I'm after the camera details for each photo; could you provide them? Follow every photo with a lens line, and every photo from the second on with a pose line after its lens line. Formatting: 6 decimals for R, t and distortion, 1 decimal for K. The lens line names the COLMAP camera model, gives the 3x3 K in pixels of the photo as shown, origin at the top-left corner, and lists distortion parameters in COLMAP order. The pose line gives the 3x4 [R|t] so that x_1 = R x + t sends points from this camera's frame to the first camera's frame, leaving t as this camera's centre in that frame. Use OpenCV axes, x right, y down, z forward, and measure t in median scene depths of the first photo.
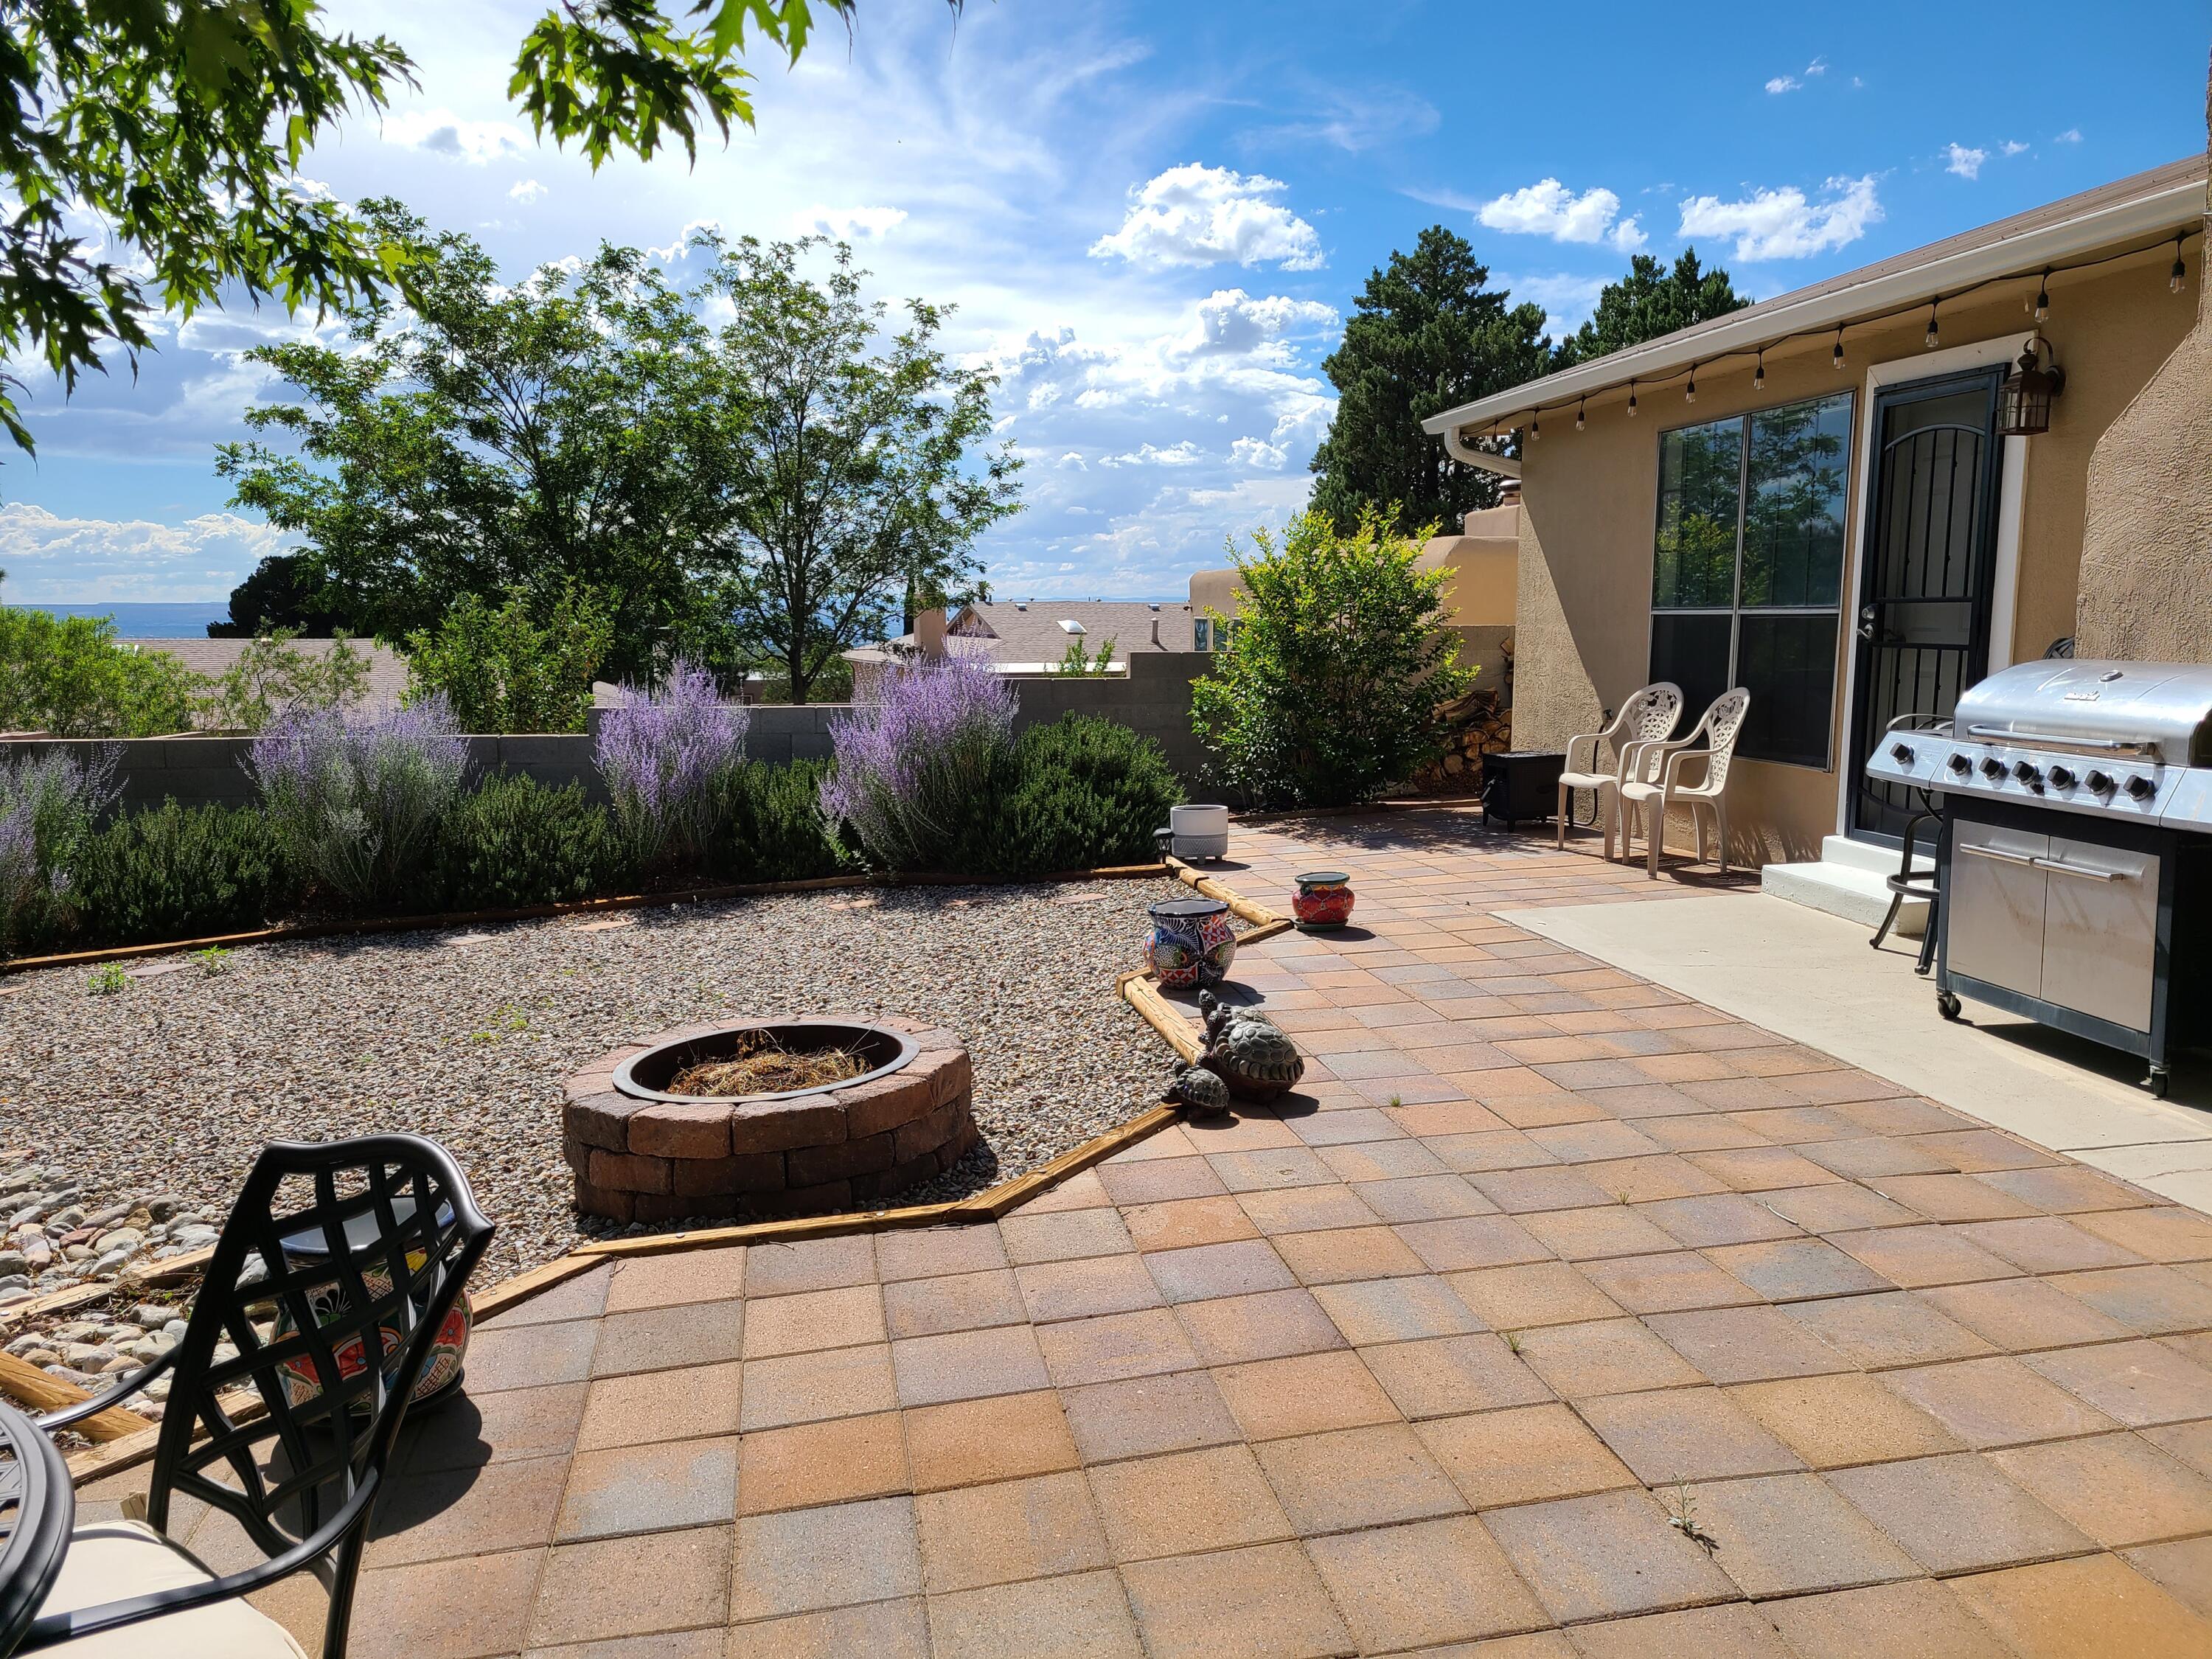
lens RADIAL K [[1650.1, 0, 1094.6], [0, 1650.1, 833.9], [0, 0, 1]] dist [0.064337, -0.052109]
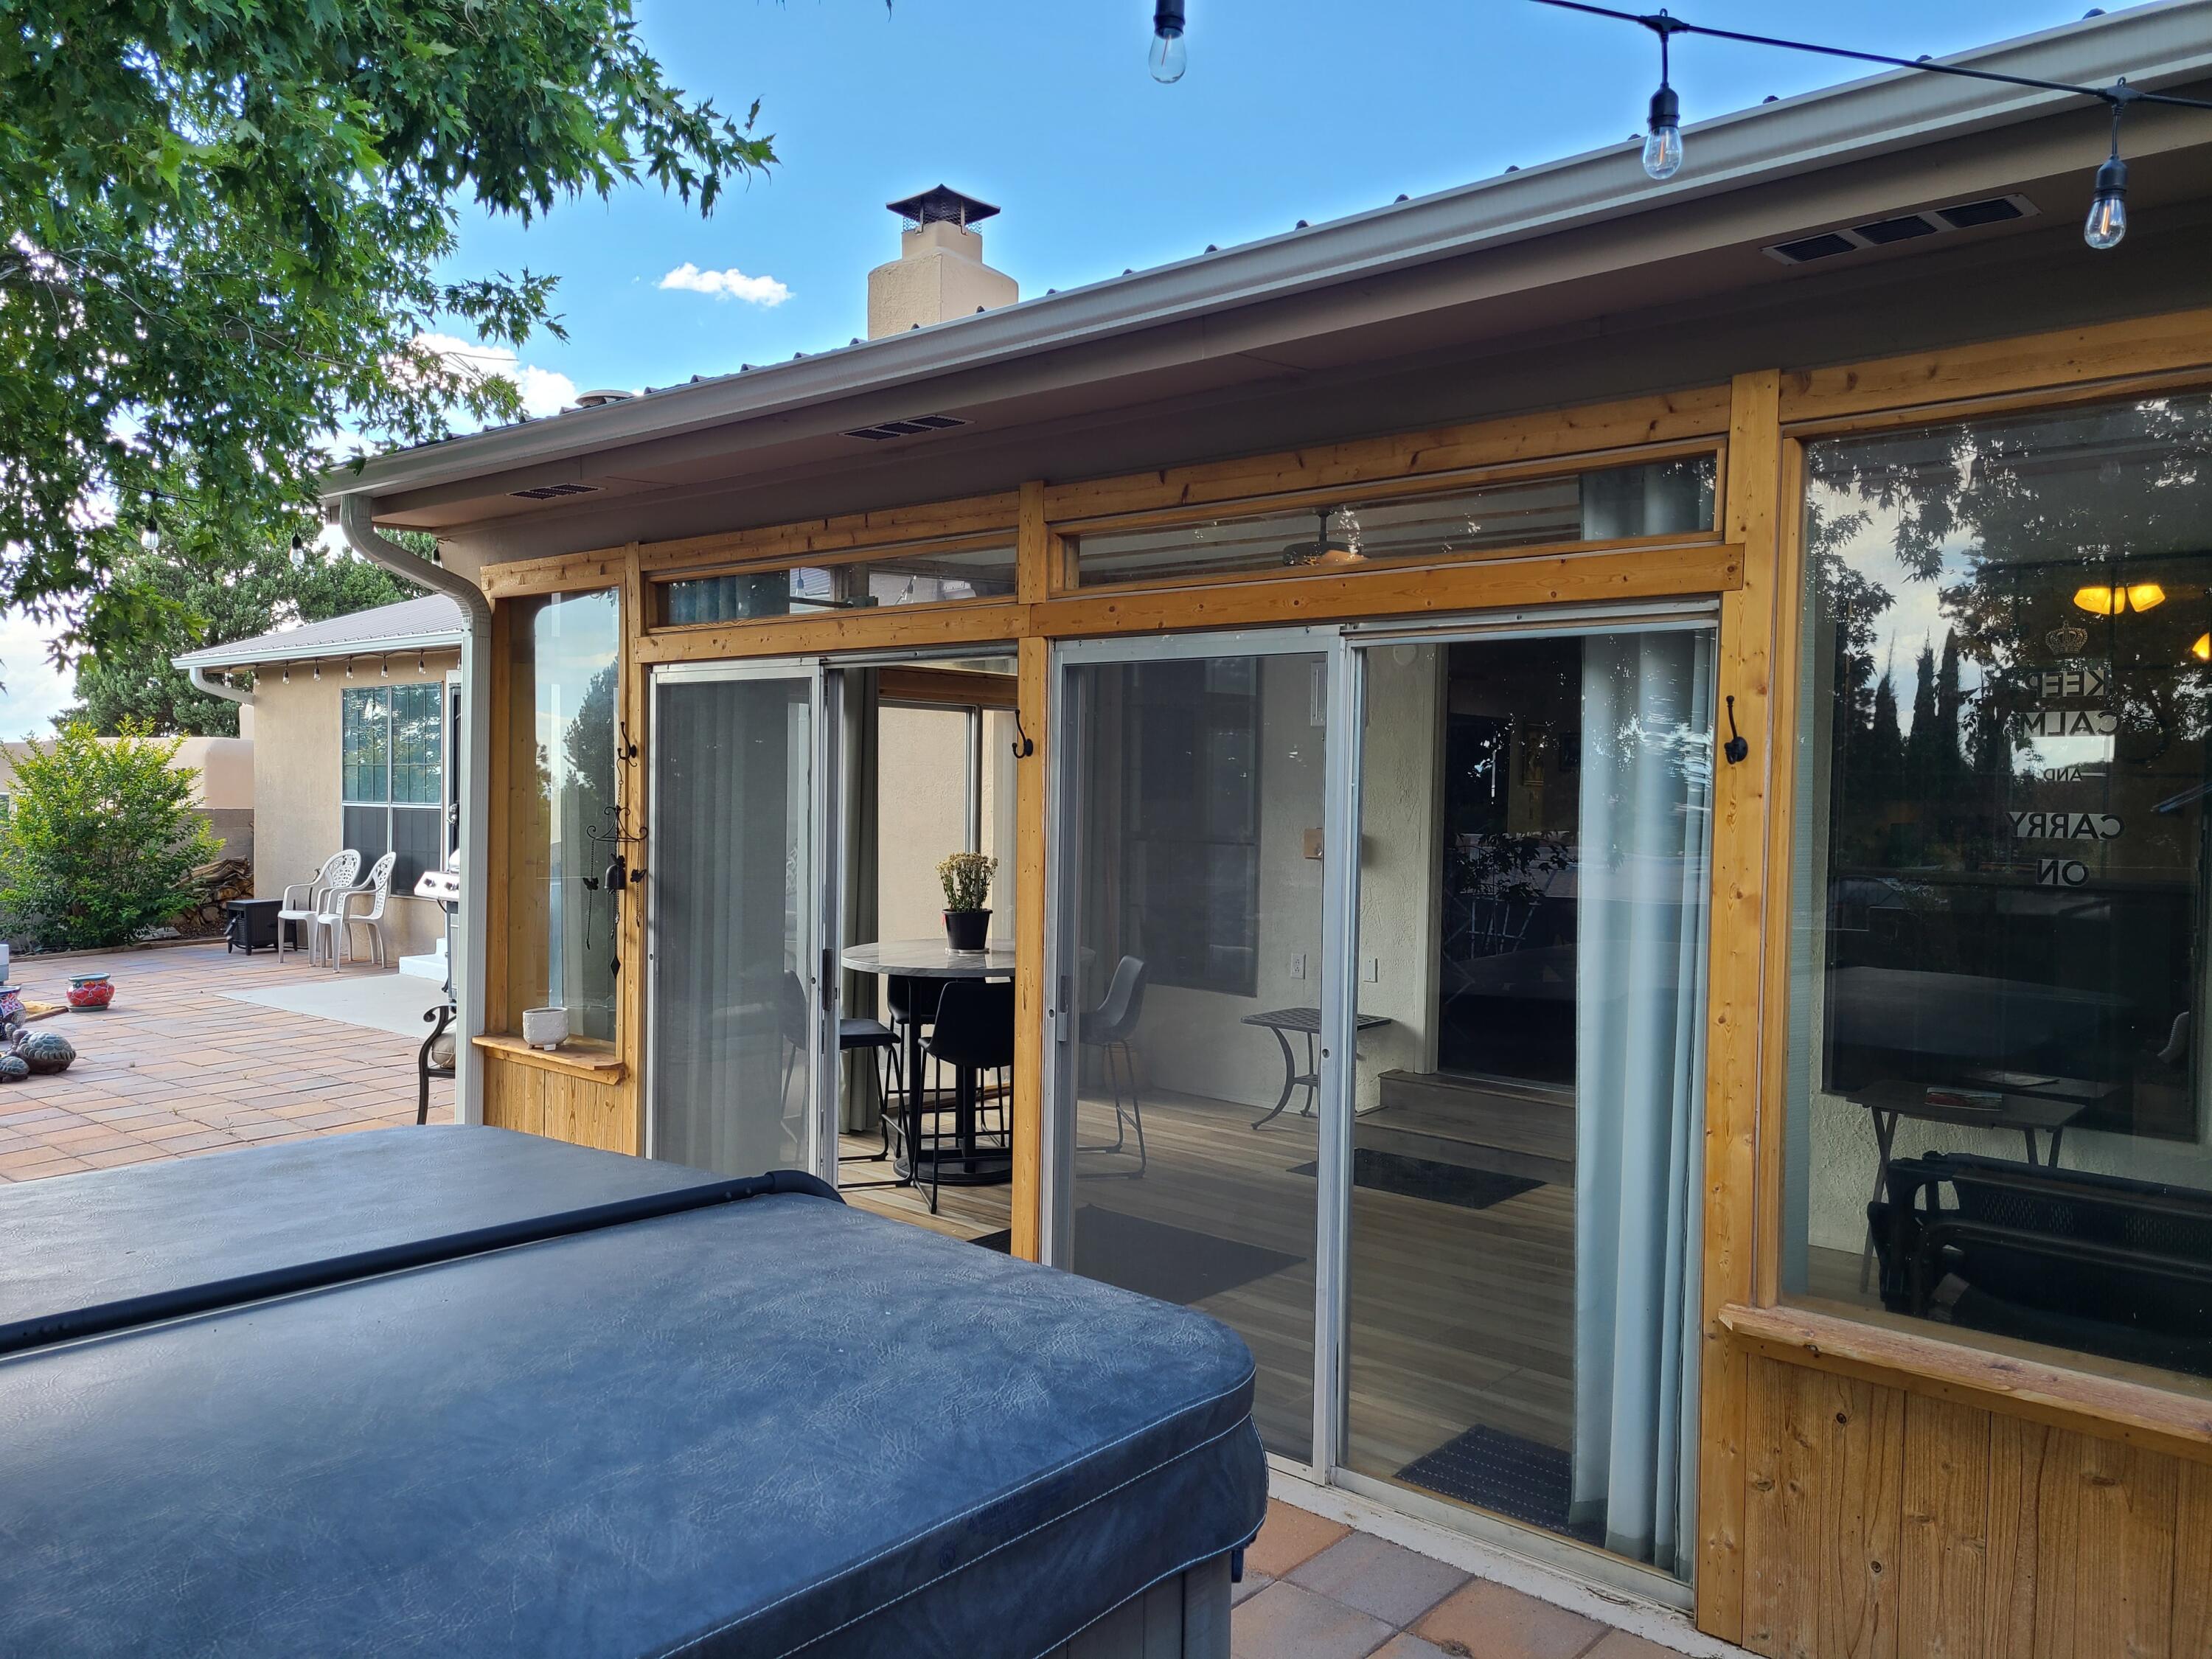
lens RADIAL K [[1650.1, 0, 1101.7], [0, 1650.1, 842.1], [0, 0, 1]] dist [0.064337, -0.052109]
pose [[0.781739, -0.006890, 0.623567, -0.075016], [0.068106, 0.994901, -0.074389, 0.062807], [-0.619875, 0.100622, 0.778223, -0.619866]]
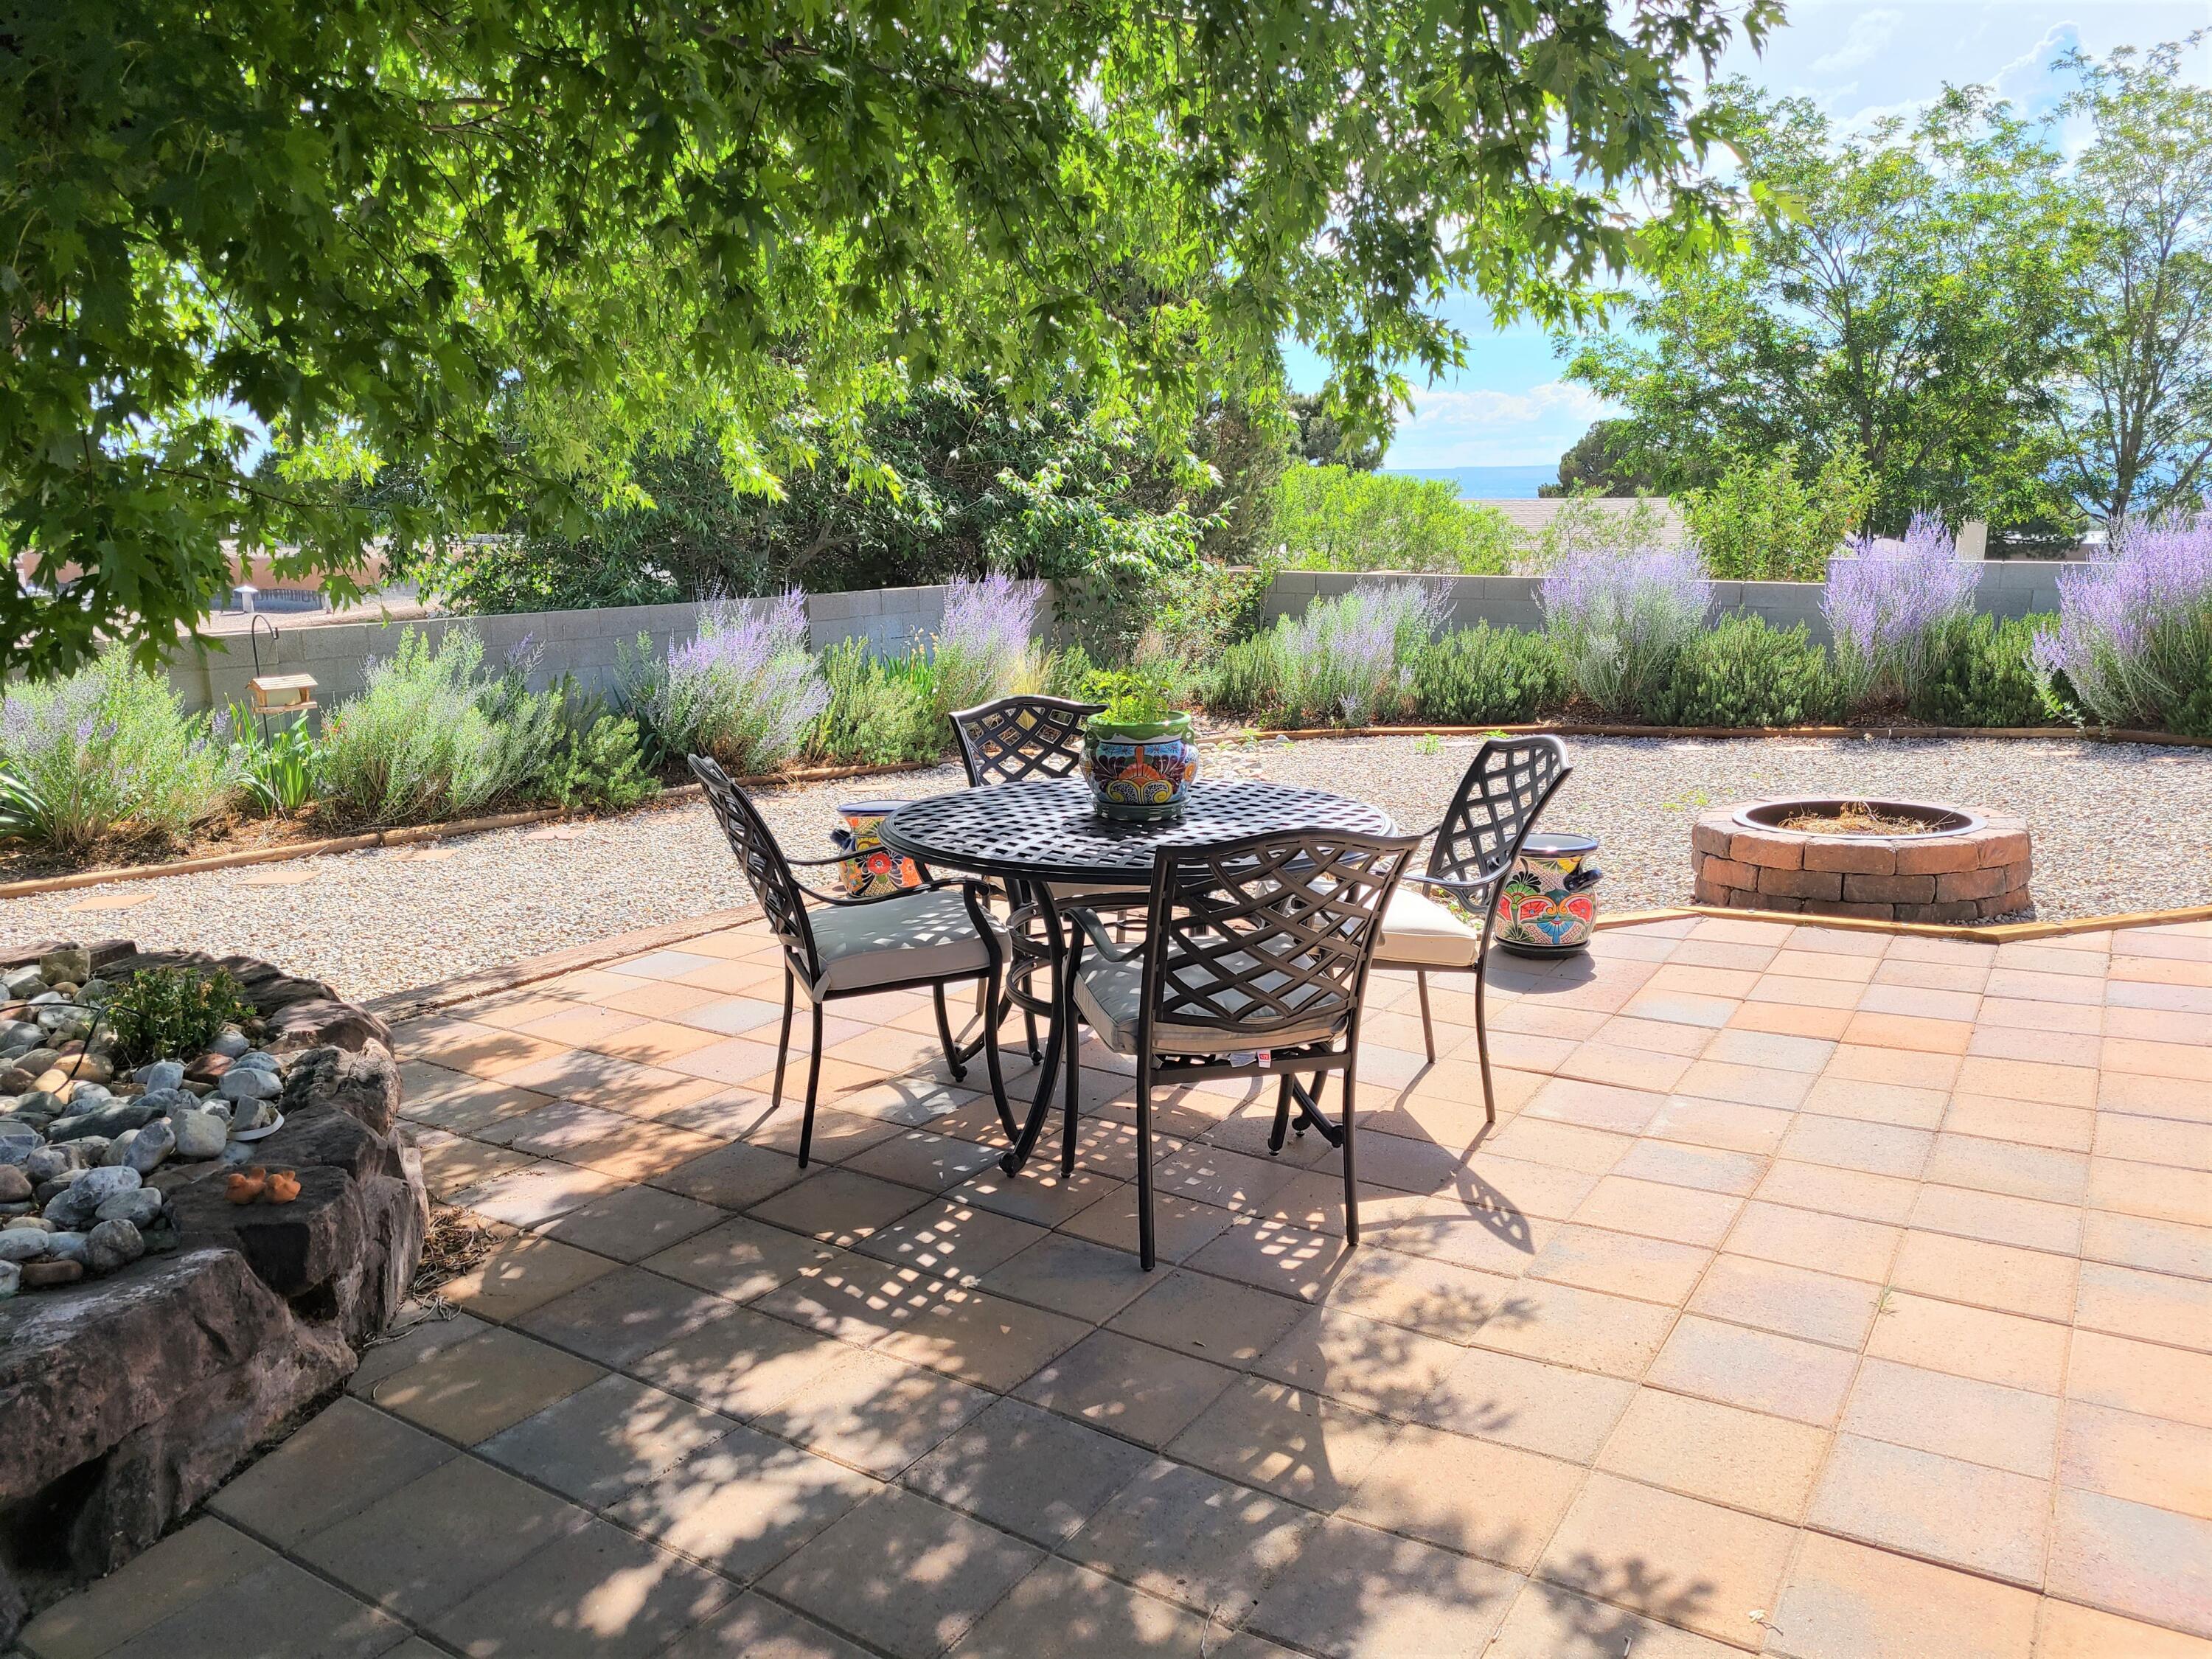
lens RADIAL K [[1650.1, 0, 1097.6], [0, 1650.1, 838.6], [0, 0, 1]] dist [0.064337, -0.052109]
pose [[0.739080, 0.139266, -0.659064, 0.114884], [-0.082933, 0.989764, 0.116145, 0.023924], [0.668493, -0.031182, 0.743064, -0.189387]]
